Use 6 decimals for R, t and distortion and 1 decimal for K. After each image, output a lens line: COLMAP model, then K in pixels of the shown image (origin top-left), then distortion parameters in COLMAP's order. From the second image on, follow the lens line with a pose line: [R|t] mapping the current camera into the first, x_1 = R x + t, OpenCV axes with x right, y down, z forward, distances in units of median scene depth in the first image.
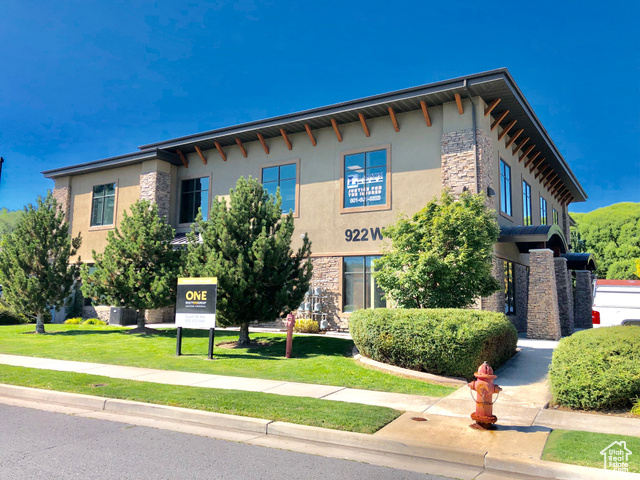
lens RADIAL K [[547.5, 0, 320.0], [0, 547.5, 240.0], [0, 0, 1]] dist [0.035993, 0.000066]
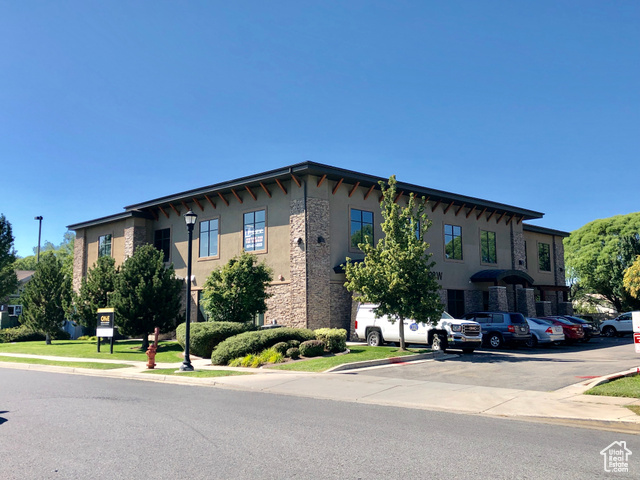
lens RADIAL K [[652.1, 0, 320.0], [0, 652.1, 240.0], [0, 0, 1]] dist [-0.002495, -0.009102]
pose [[0.979414, -0.049827, -0.195613, 0.606726], [0.048050, 0.998749, -0.013824, -0.061115], [0.196057, 0.004140, 0.980584, -0.635777]]
